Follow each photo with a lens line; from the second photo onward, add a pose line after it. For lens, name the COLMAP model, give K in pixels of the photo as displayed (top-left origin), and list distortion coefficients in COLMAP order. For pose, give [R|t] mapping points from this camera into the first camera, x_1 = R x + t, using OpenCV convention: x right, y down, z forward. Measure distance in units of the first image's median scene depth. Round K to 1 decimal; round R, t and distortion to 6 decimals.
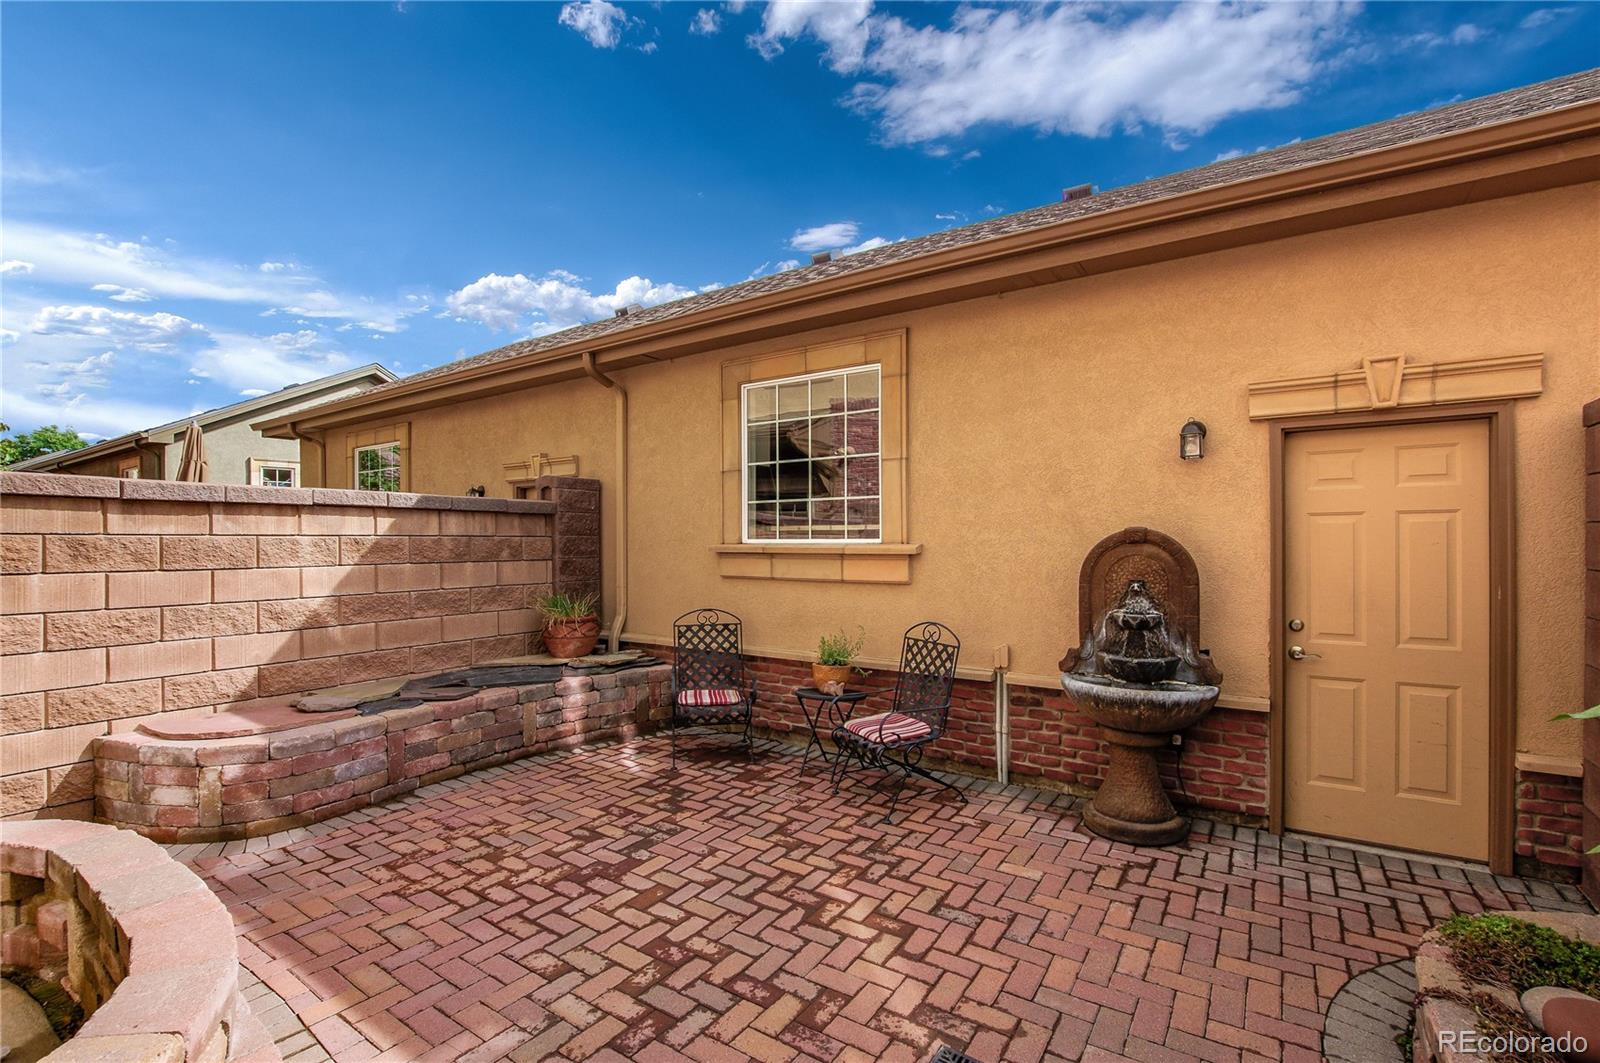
lens RADIAL K [[718.0, 0, 808.9], [0, 718.0, 542.5], [0, 0, 1]] dist [-0.024257, 0.003372]
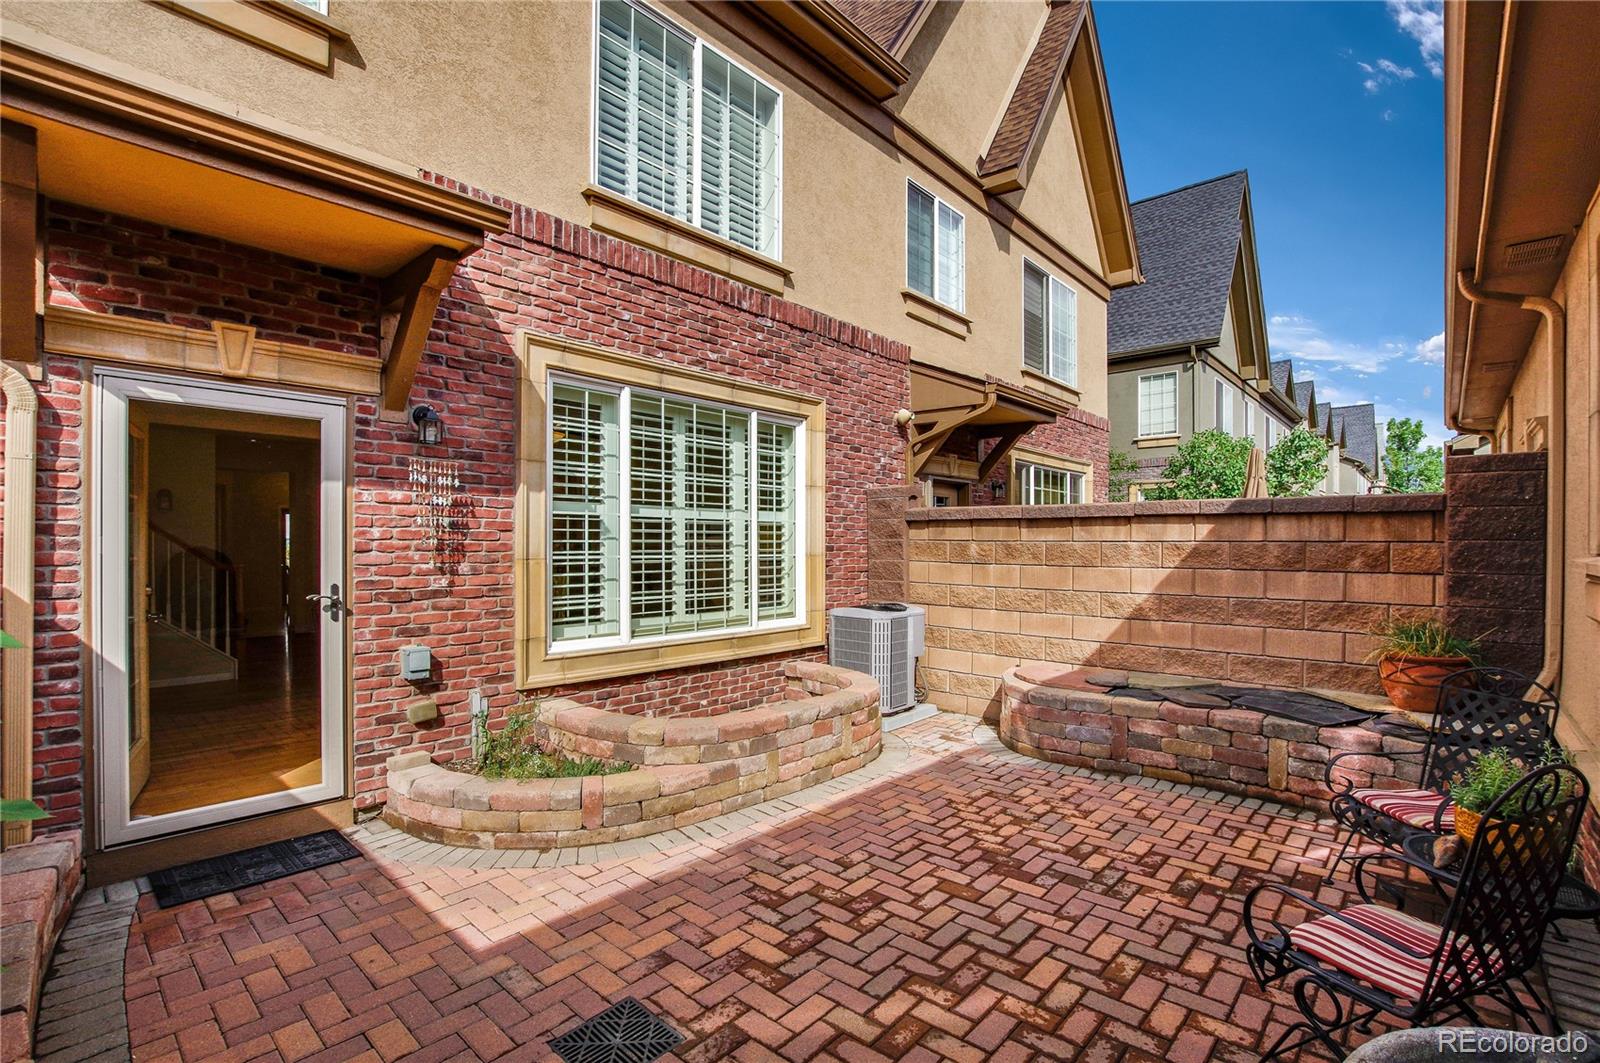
lens RADIAL K [[718.0, 0, 820.6], [0, 718.0, 541.7], [0, 0, 1]] dist [-0.024257, 0.003372]
pose [[-0.127912, -0.001043, -0.991785, 0.685589], [-0.006275, 0.999980, -0.000242, -0.007242], [0.991766, 0.006193, -0.127916, 0.764424]]
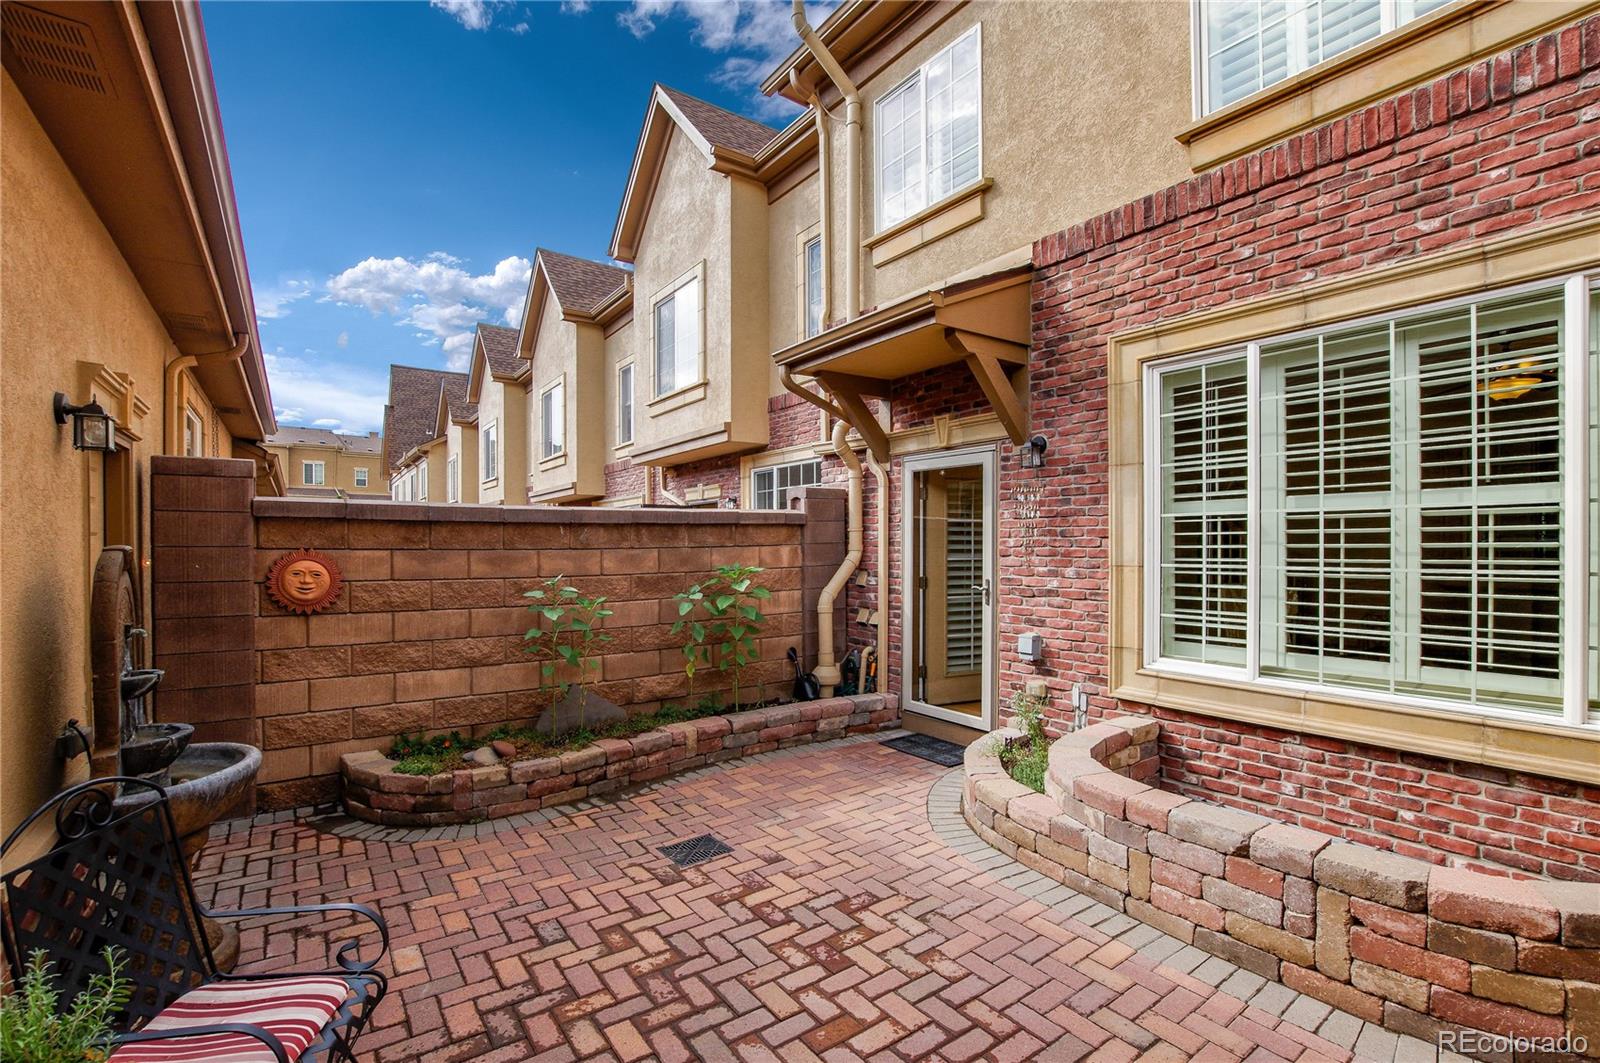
lens RADIAL K [[718.0, 0, 815.6], [0, 718.0, 540.5], [0, 0, 1]] dist [-0.024257, 0.003372]
pose [[-0.942623, 0.011695, 0.333655, -0.380109], [0.011227, 0.999931, -0.003333, -0.018985], [-0.333671, 0.000604, -0.942689, 1.413040]]
